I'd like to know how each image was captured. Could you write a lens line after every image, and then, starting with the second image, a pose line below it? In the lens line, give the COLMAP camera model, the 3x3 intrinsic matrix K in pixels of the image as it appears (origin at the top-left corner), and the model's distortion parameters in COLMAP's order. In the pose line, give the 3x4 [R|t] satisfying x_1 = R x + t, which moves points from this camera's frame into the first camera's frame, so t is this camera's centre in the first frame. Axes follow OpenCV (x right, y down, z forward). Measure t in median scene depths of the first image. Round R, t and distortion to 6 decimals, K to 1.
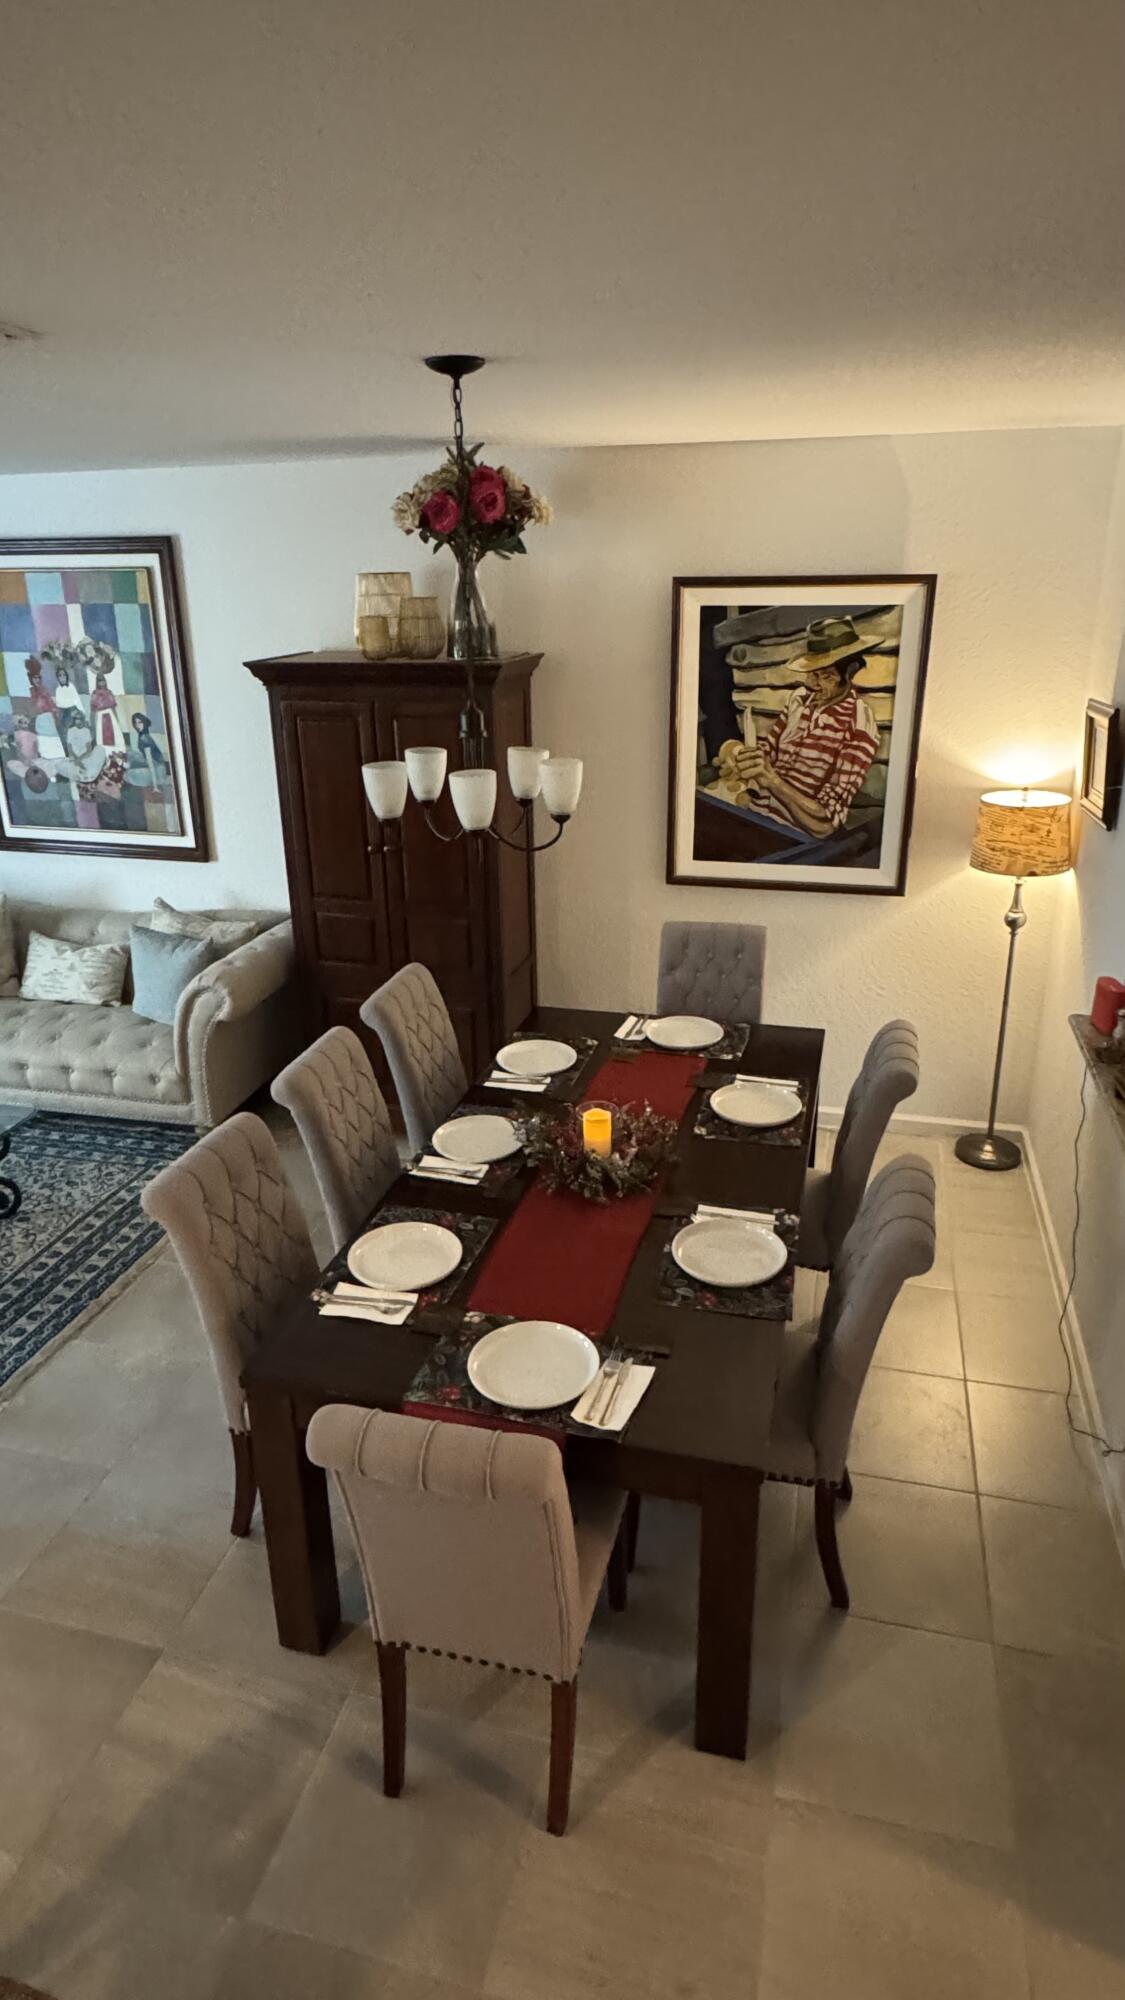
lens RADIAL K [[1139.6, 0, 565.0], [0, 1139.6, 994.9], [0, 0, 1]] dist [-0.001687, 0.000048]
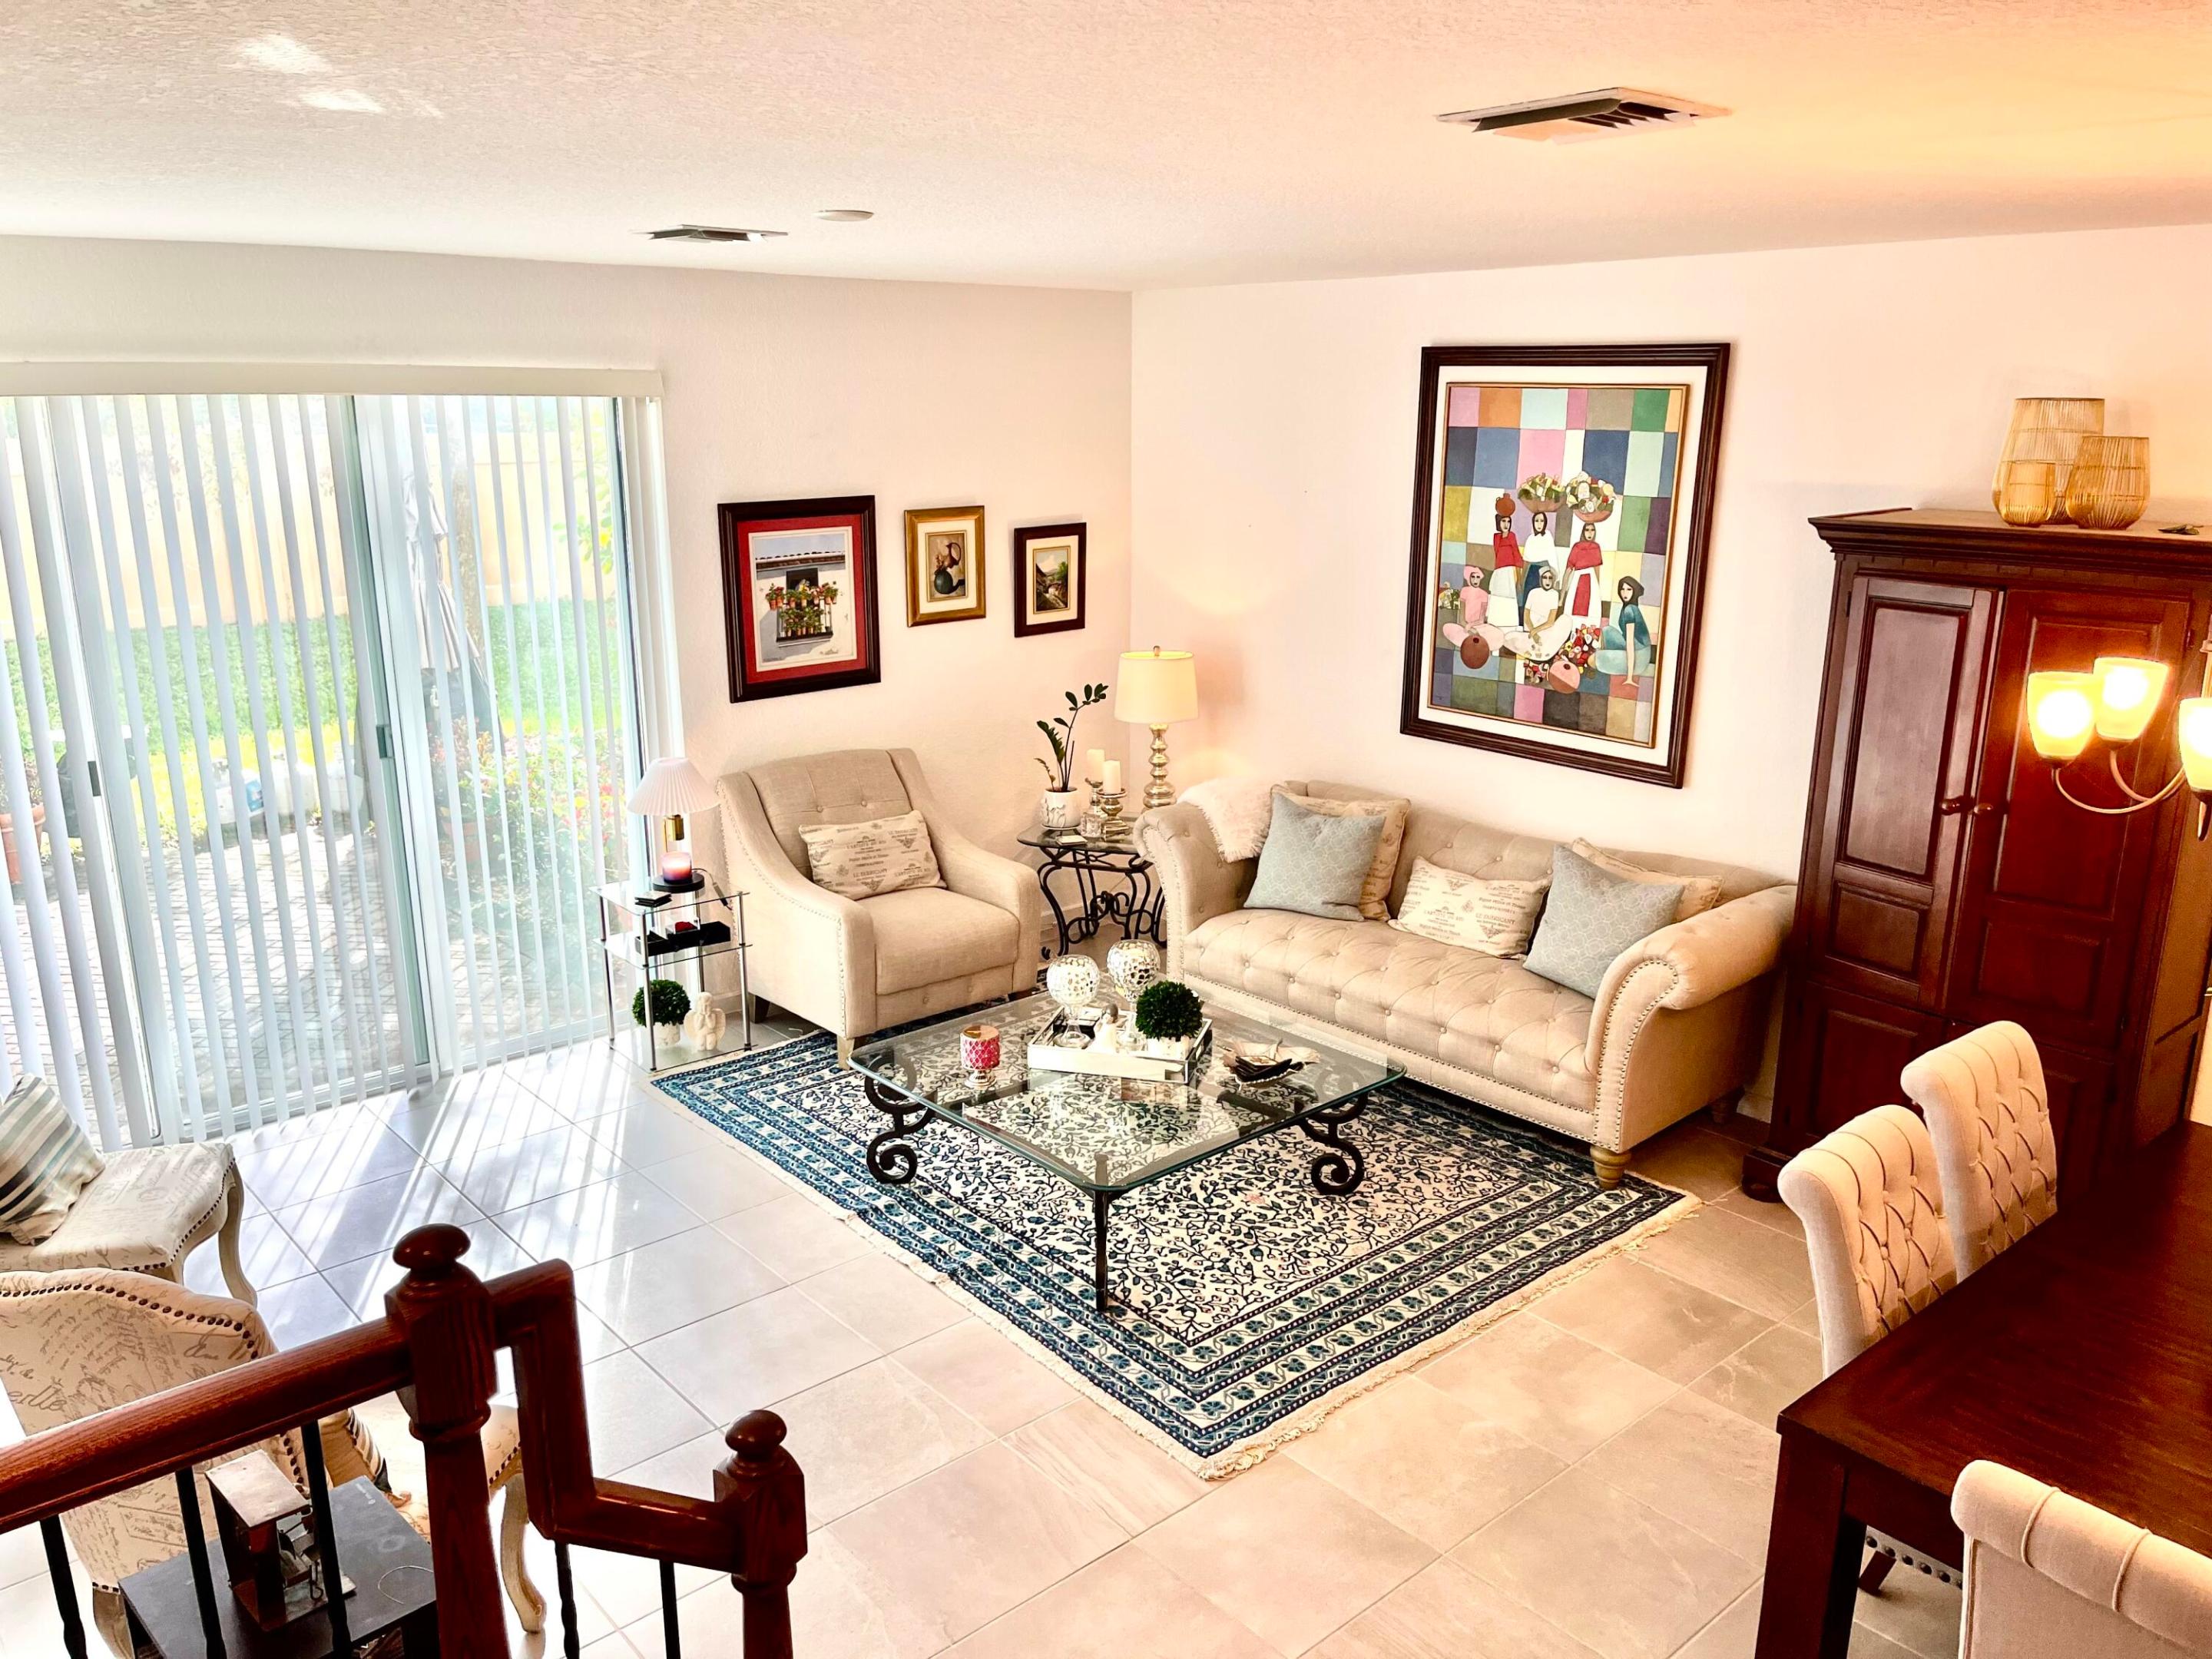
lens RADIAL K [[1679.3, 0, 1114.4], [0, 1679.3, 841.5], [0, 0, 1]] dist [0.070570, -0.085123]
pose [[0.826859, 0.164212, -0.537902, -0.035439], [-0.213184, 0.976564, -0.029577, 0.024667], [0.520439, 0.139128, 0.842488, -0.075242]]
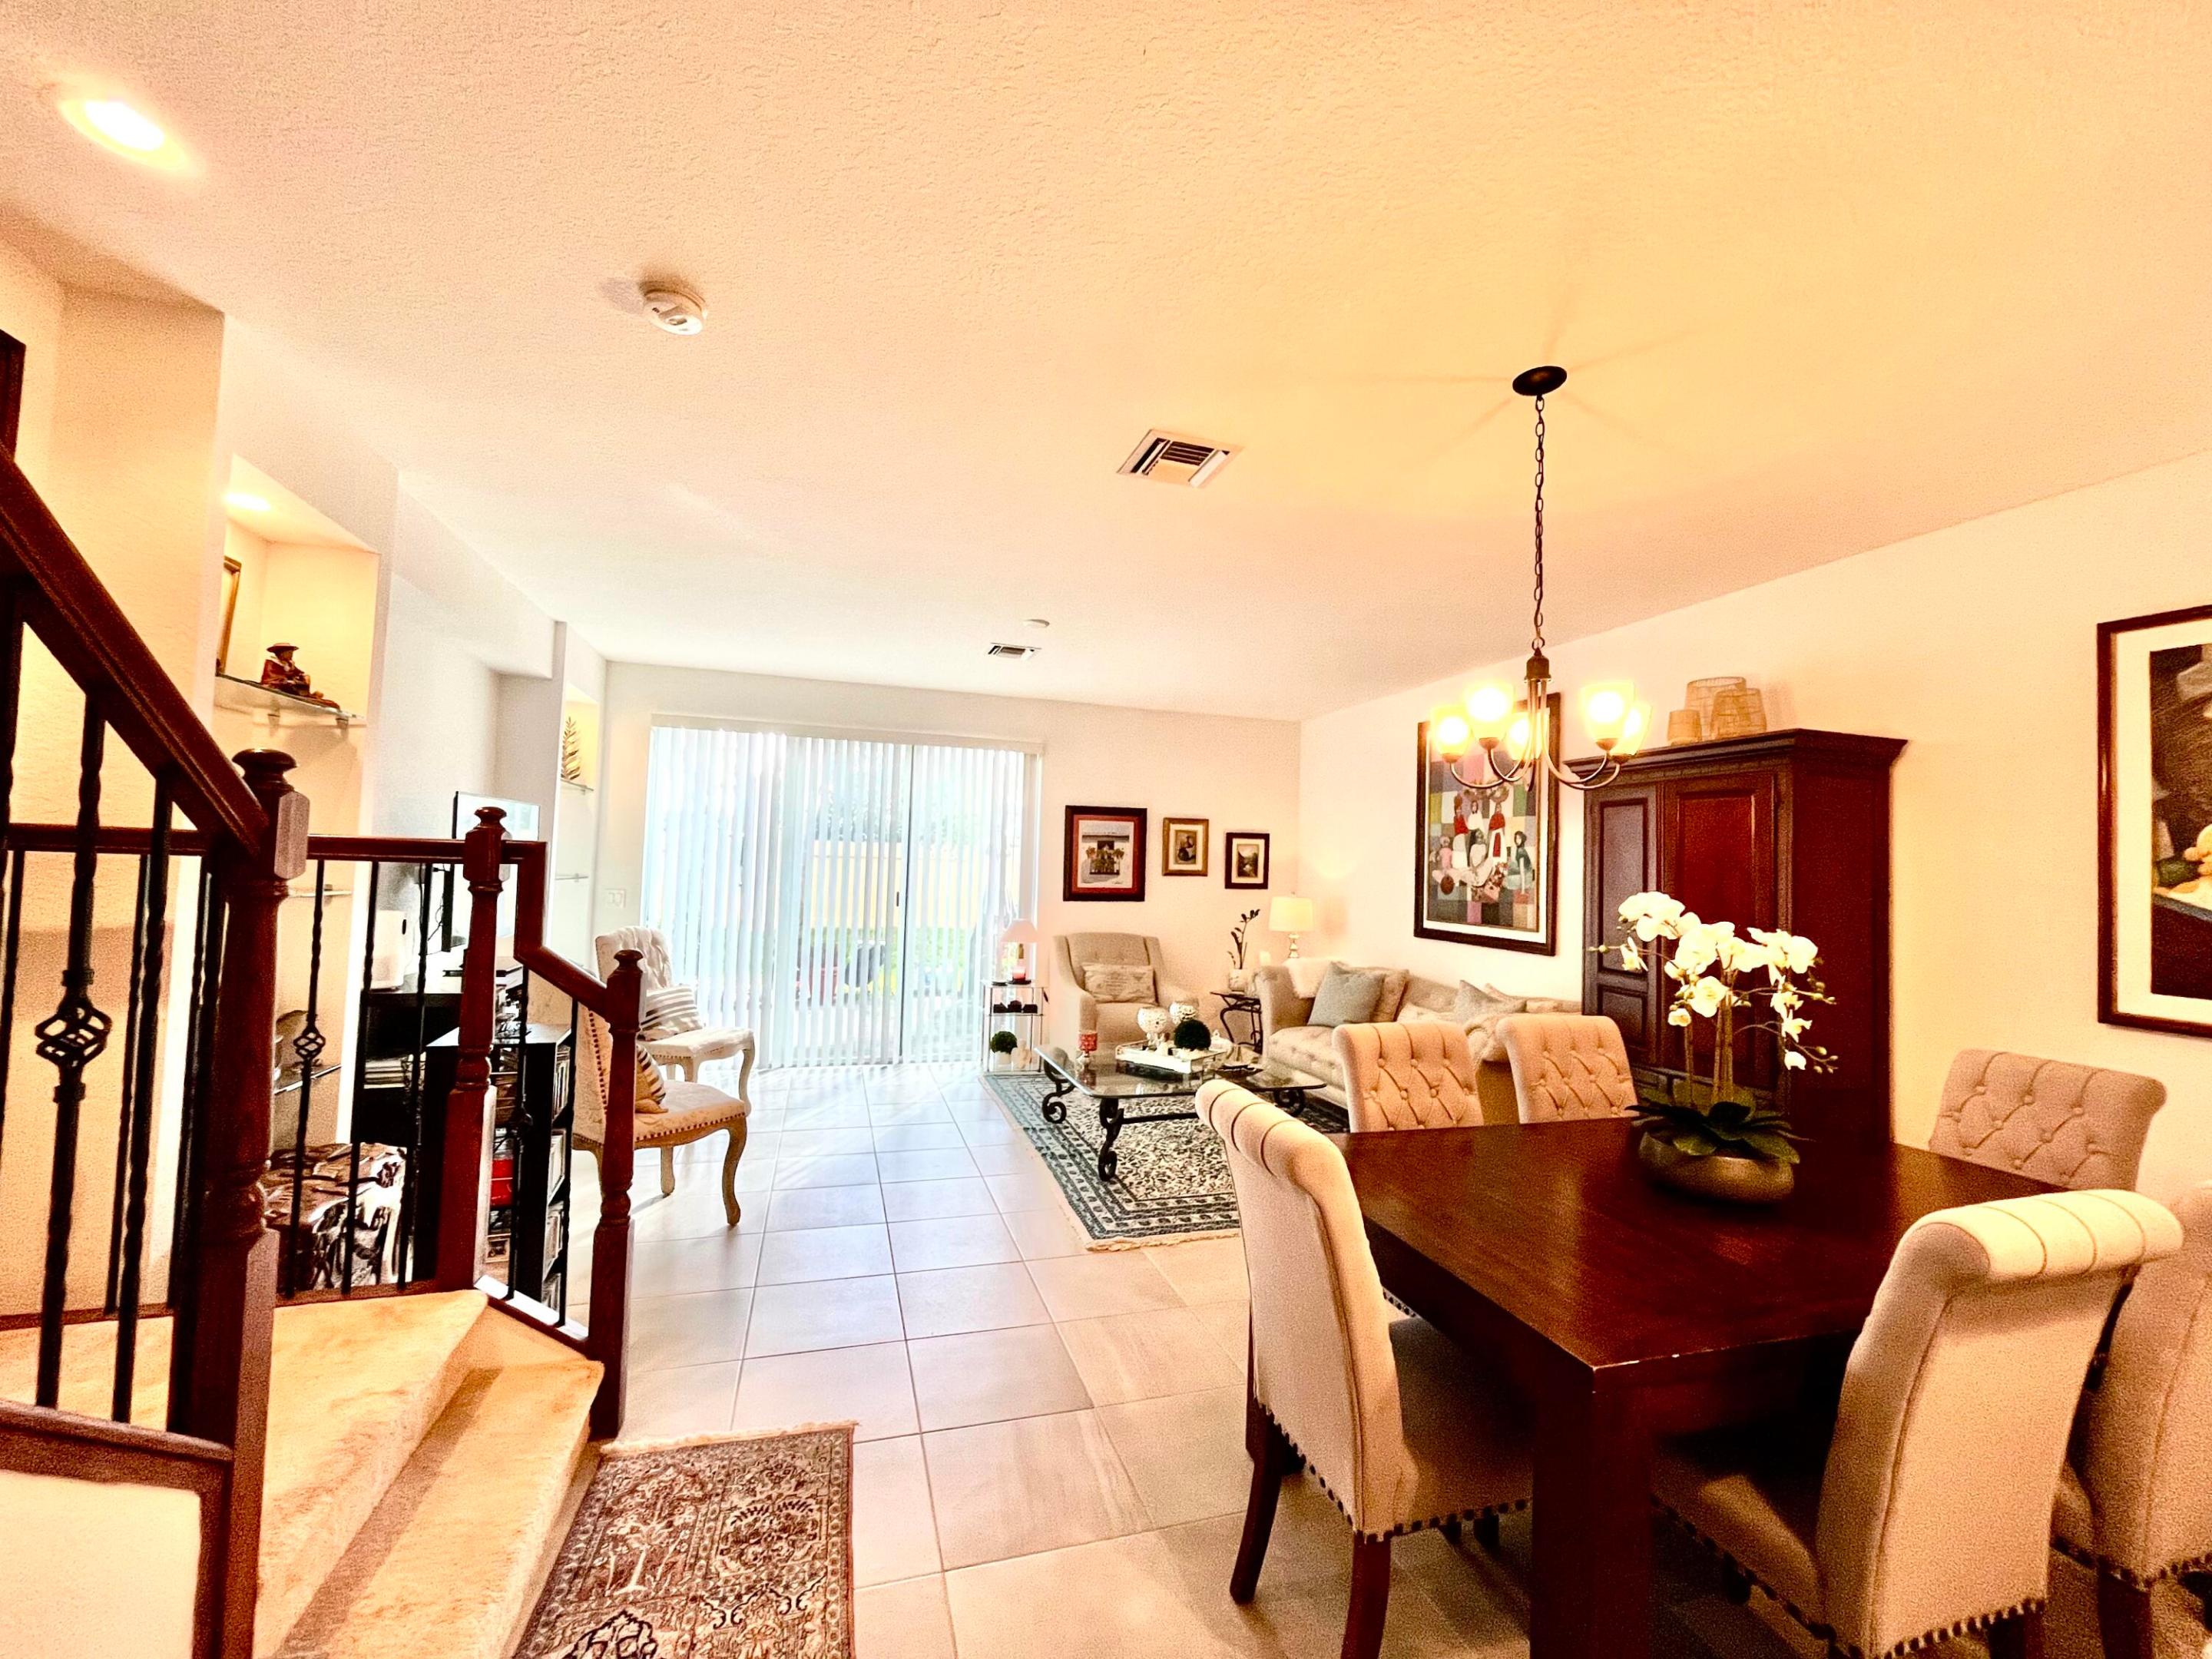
lens RADIAL K [[896.2, 0, 1100.1], [0, 896.2, 832.5], [0, 0, 1]] dist [-0.000151, -0.000058]
pose [[0.521740, -0.003099, -0.853099, 0.237649], [-0.336966, 0.917932, -0.209417, 0.121848], [0.783735, 0.396727, 0.477877, 0.180798]]
